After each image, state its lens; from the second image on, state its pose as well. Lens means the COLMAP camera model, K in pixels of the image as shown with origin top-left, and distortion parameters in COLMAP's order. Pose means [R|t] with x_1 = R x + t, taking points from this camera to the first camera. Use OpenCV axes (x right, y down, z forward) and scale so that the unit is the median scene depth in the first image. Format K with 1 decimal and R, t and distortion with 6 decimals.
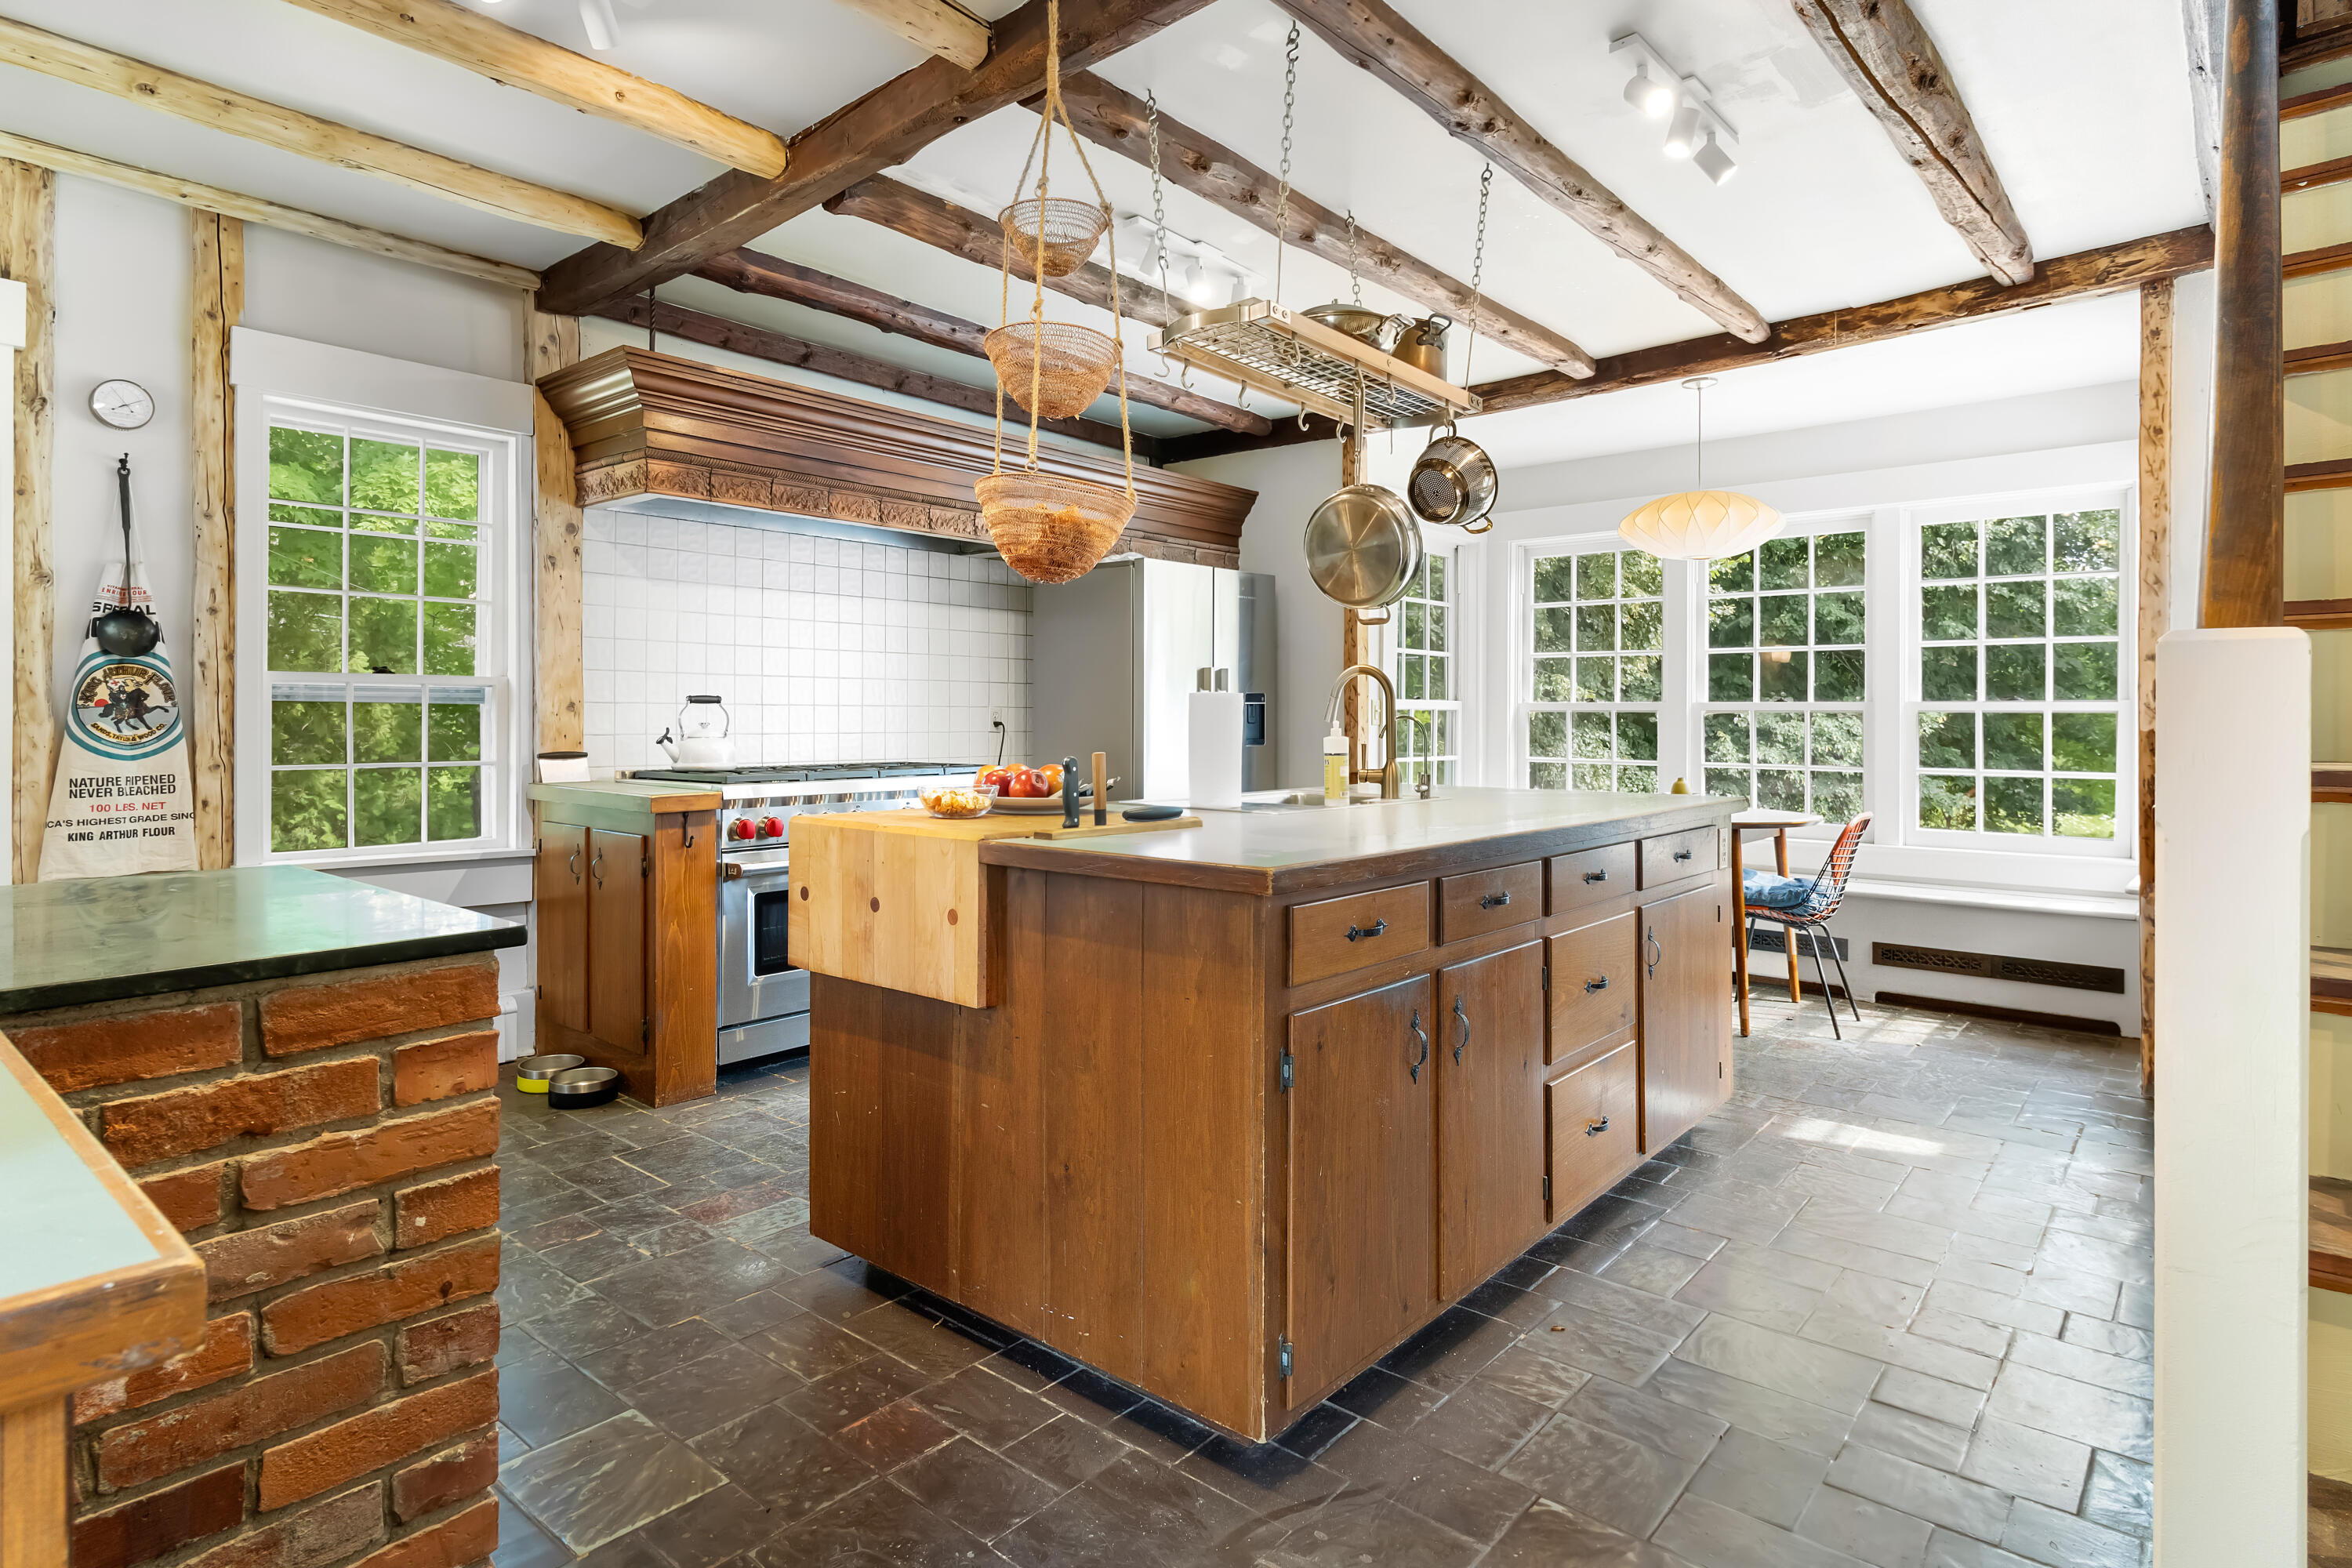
lens RADIAL K [[1226.4, 0, 1130.3], [0, 1226.4, 709.3], [0, 0, 1]] dist [-0.004631, -0.000825]
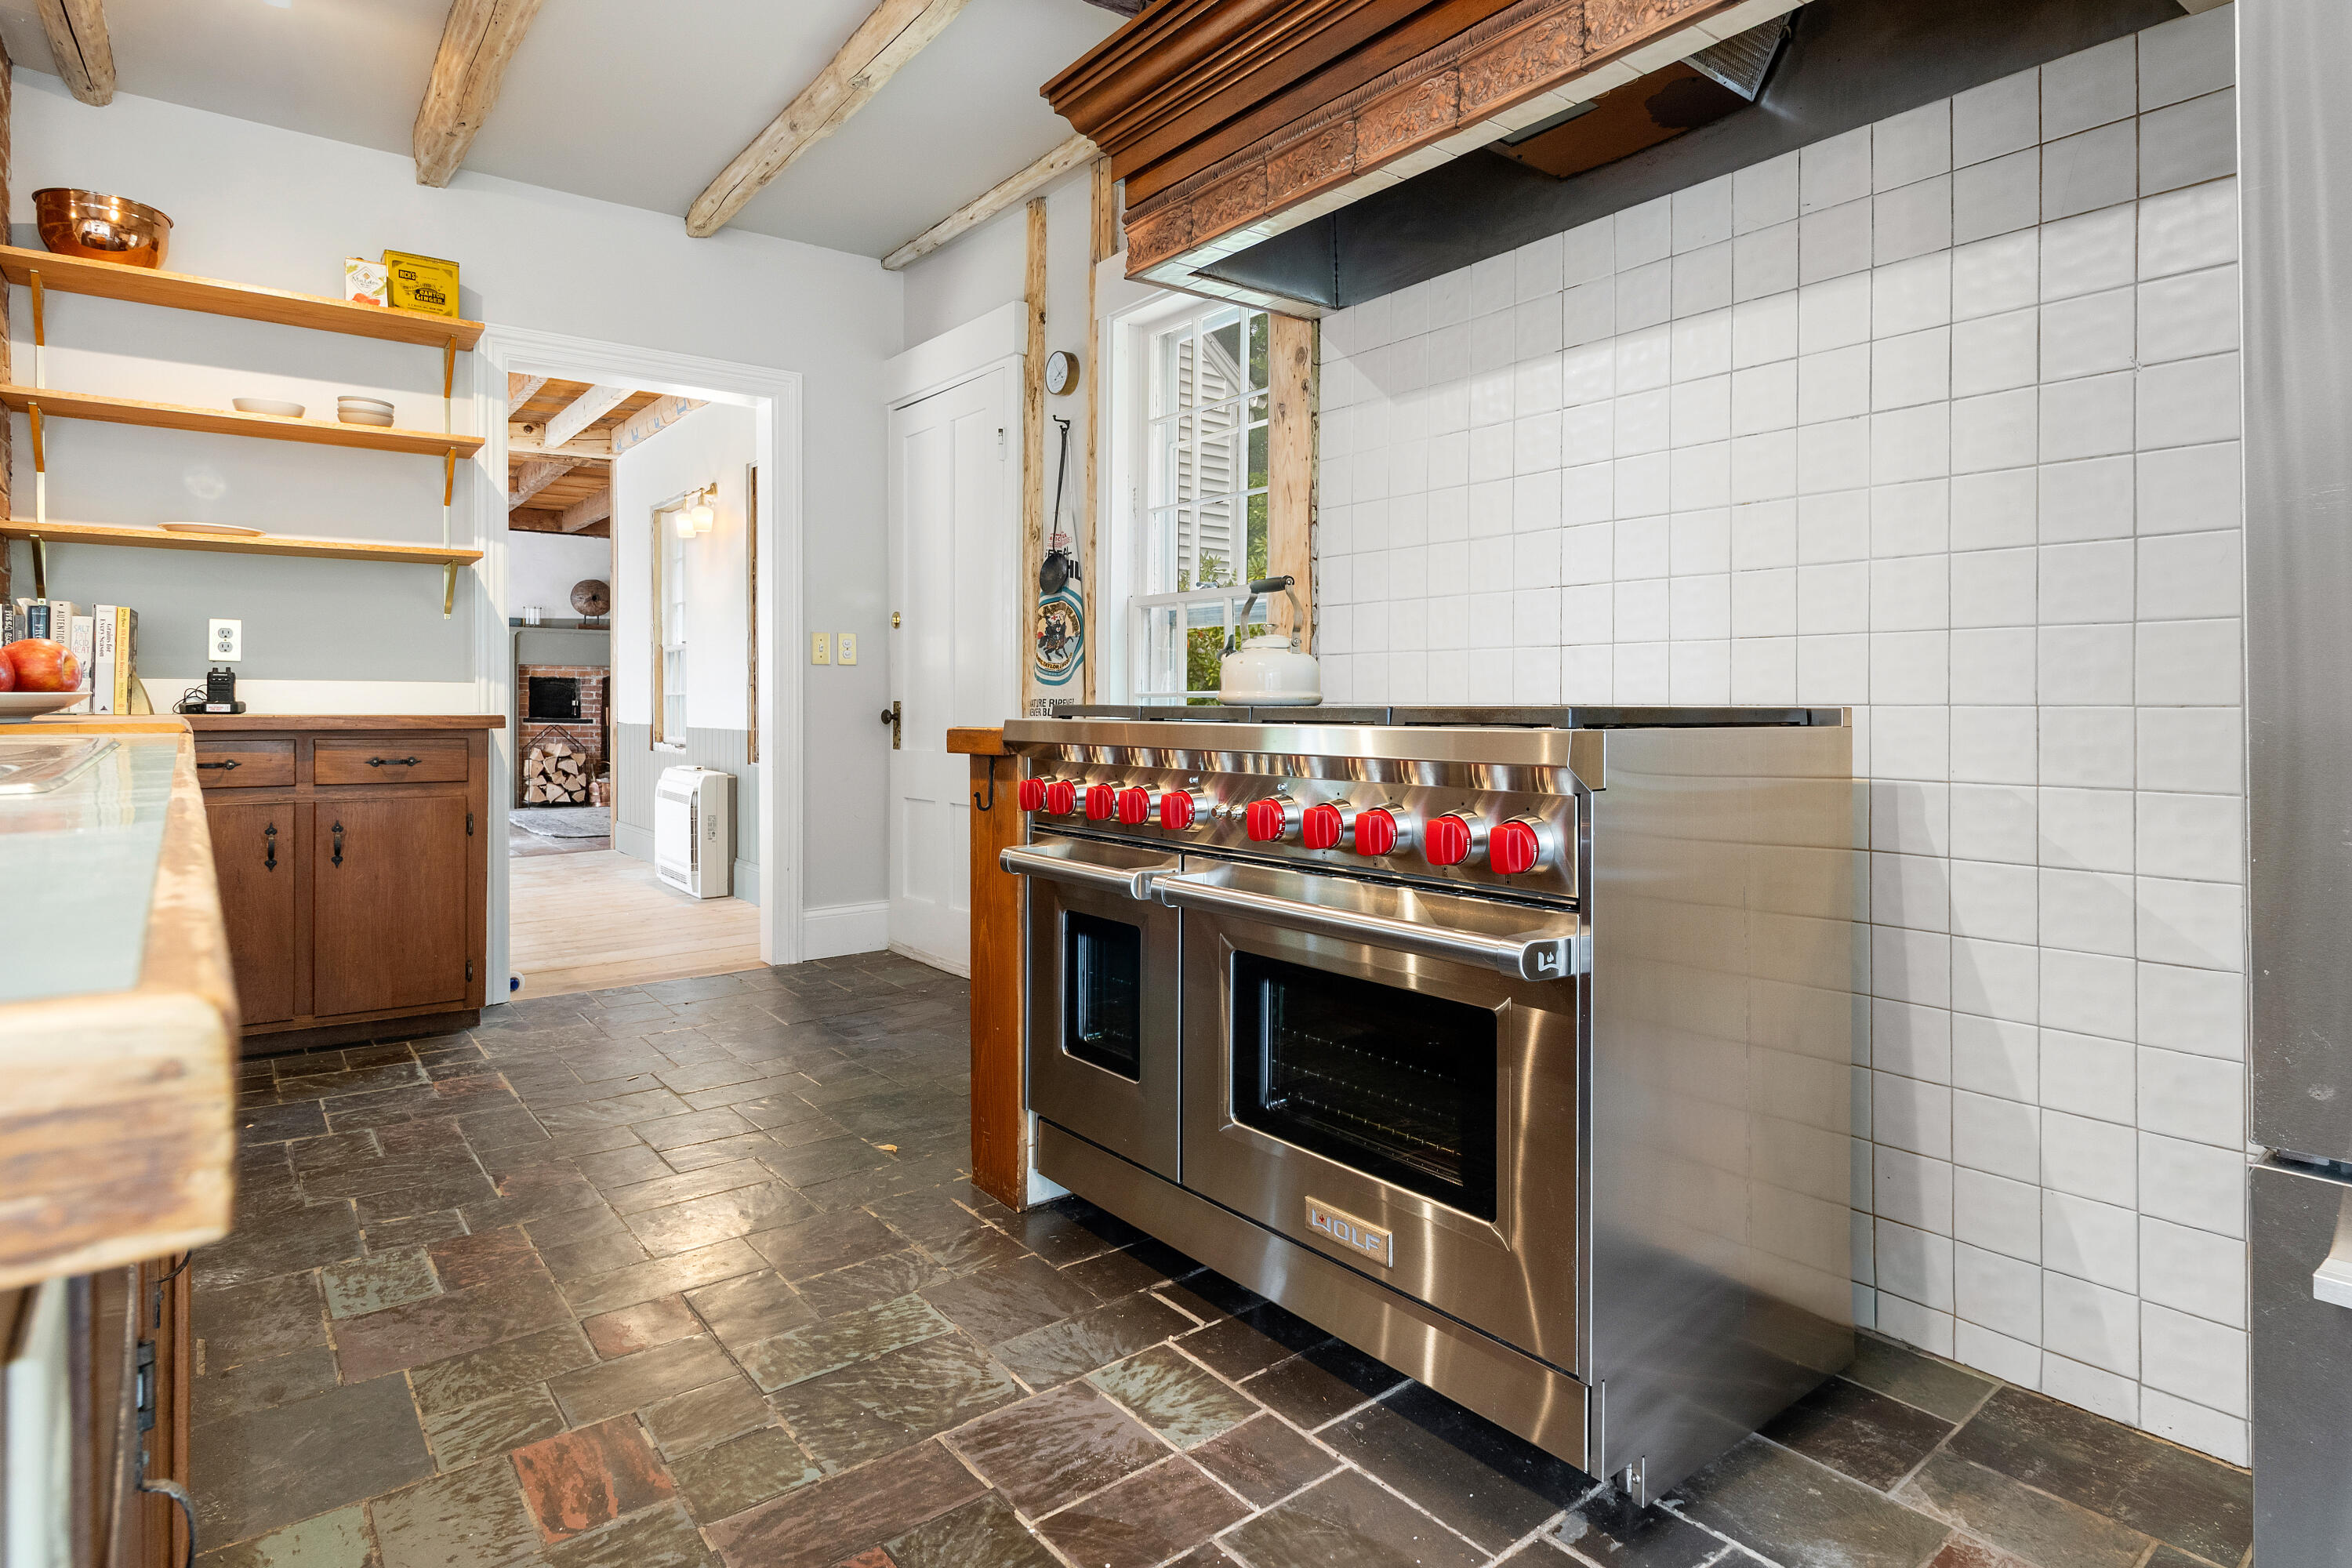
lens RADIAL K [[1226.4, 0, 1194.6], [0, 1226.4, 709.4], [0, 0, 1]] dist [-0.004631, -0.000825]
pose [[-0.145448, 0.005232, -0.989352, 0.295114], [0.001929, 0.999986, 0.005004, 0.059706], [0.989364, -0.001181, -0.145456, 1.313040]]
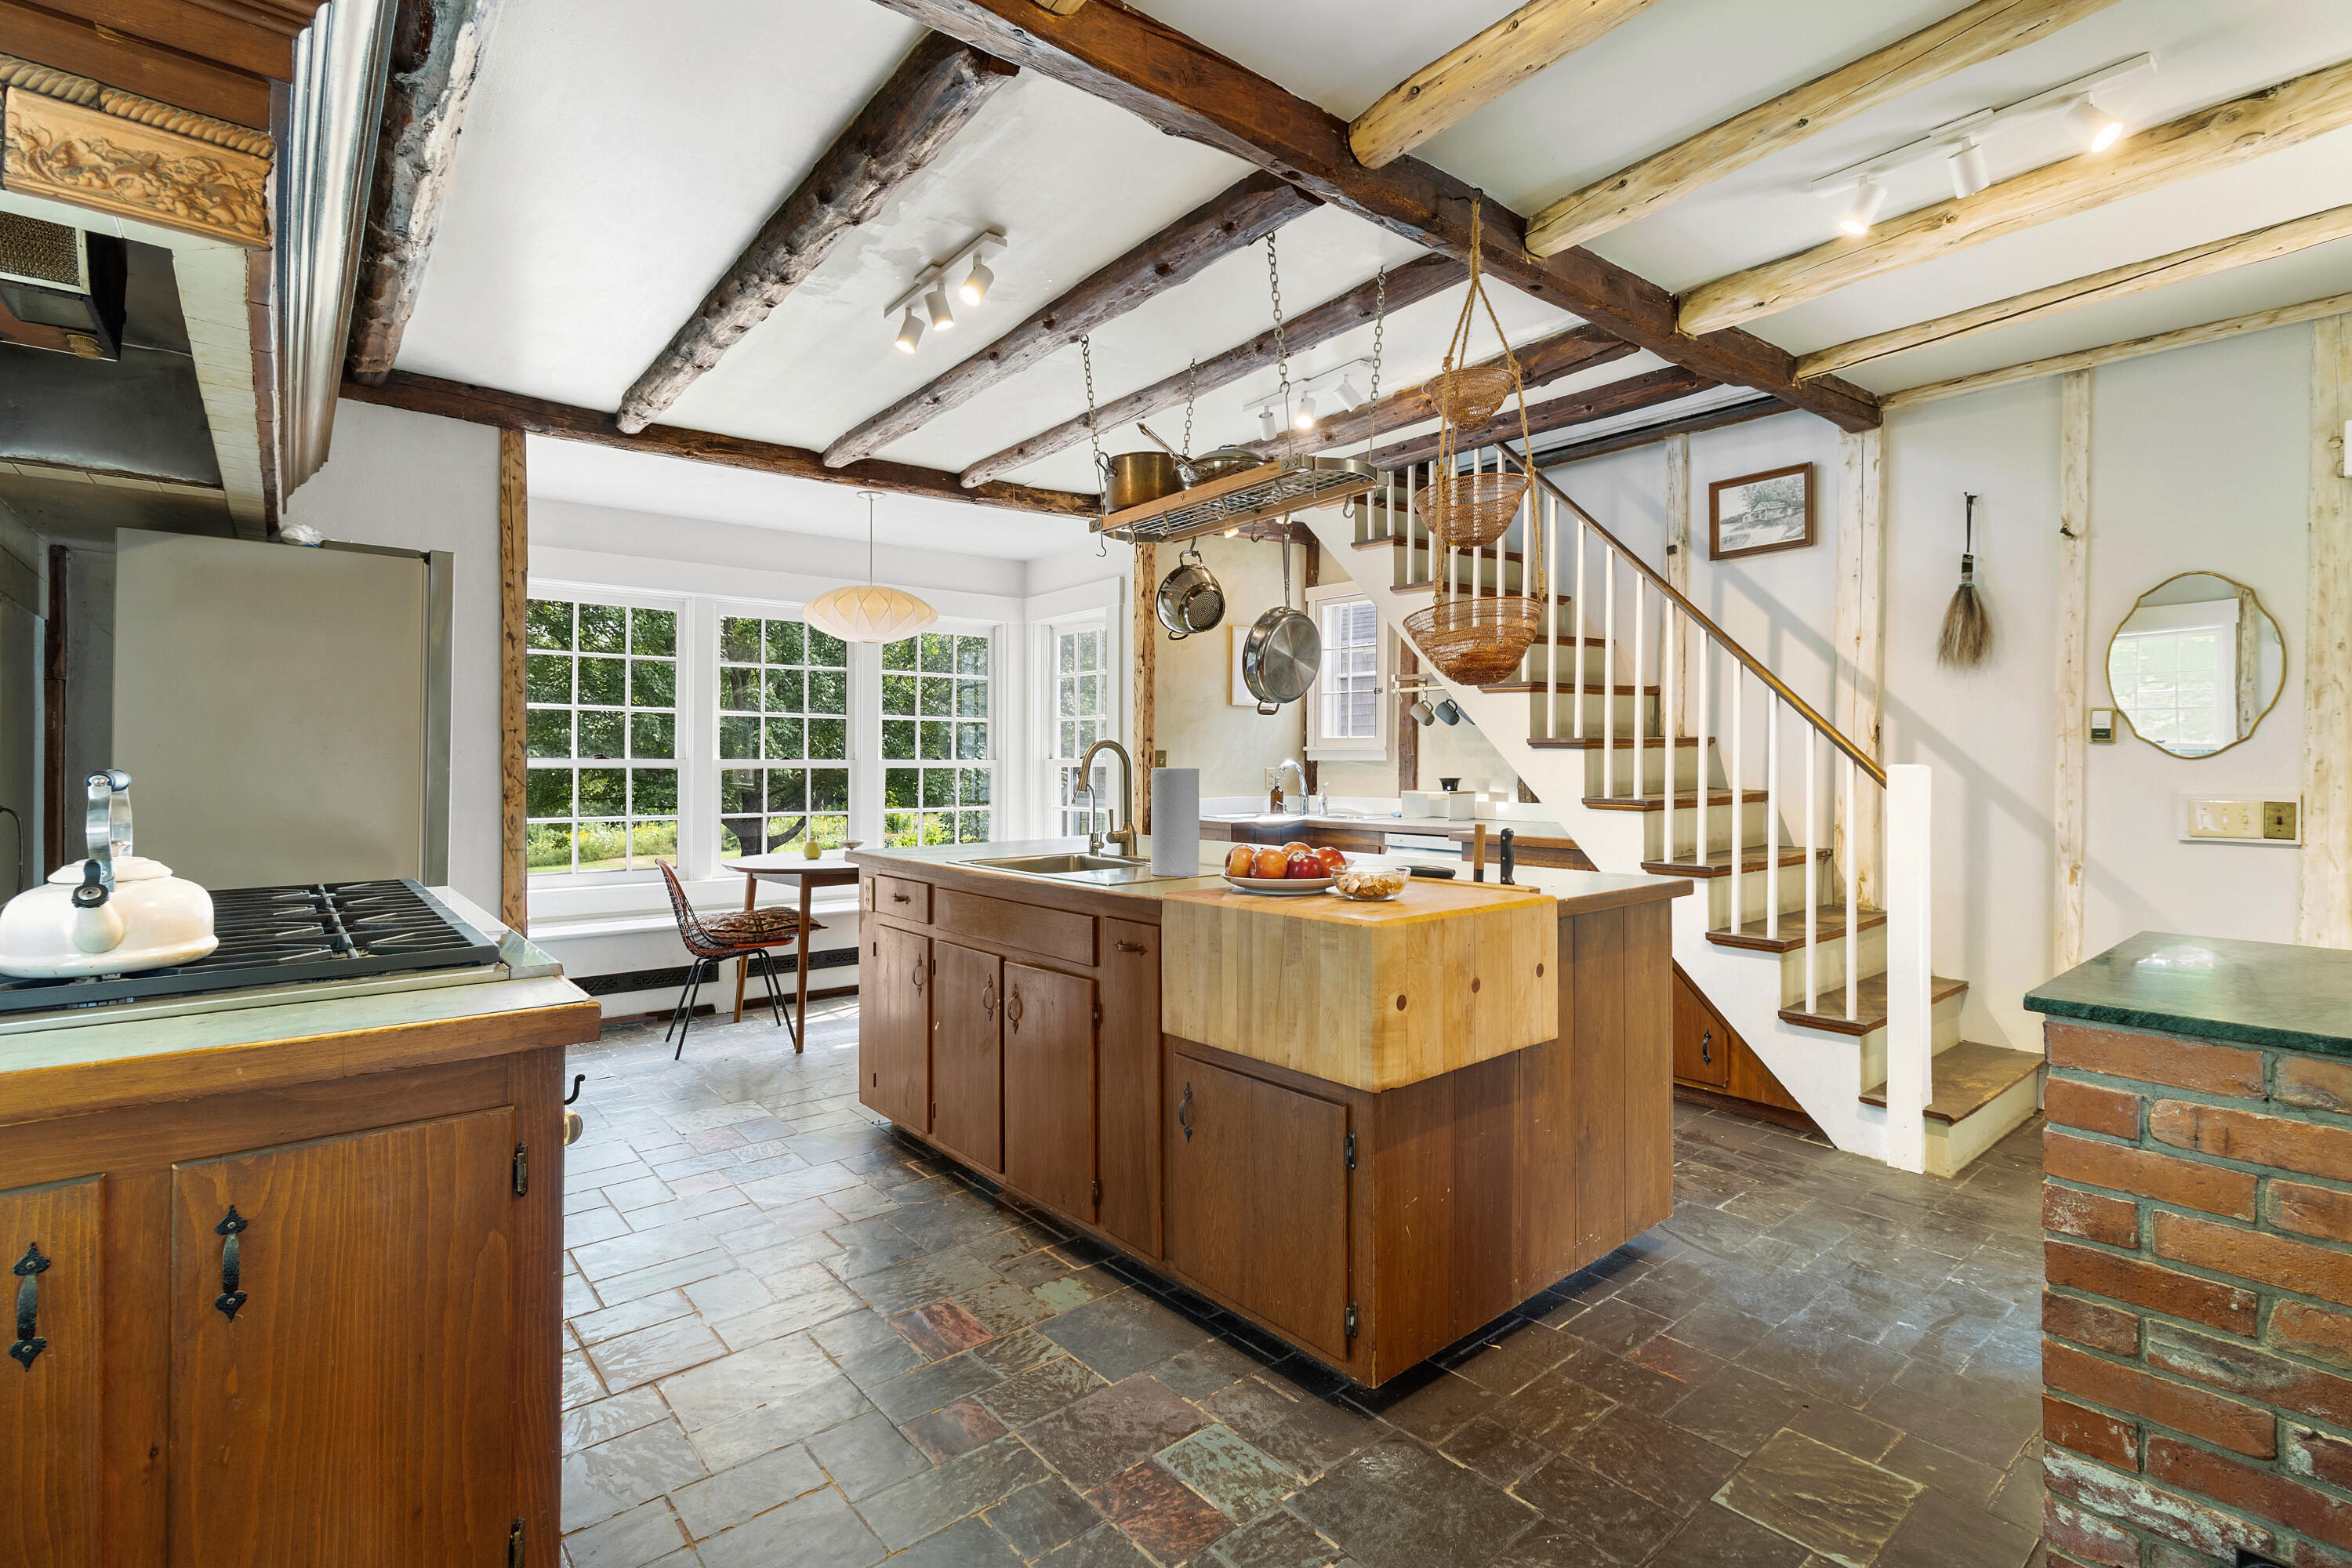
lens RADIAL K [[1134.6, 0, 1179.1], [0, 1134.6, 770.8], [0, 0, 1]] dist [0.001540, 0.000285]
pose [[0.142824, -0.014240, 0.989646, -0.818175], [0.000991, 0.999898, 0.014245, -0.023497], [-0.989748, -0.001054, 0.142823, 0.768660]]
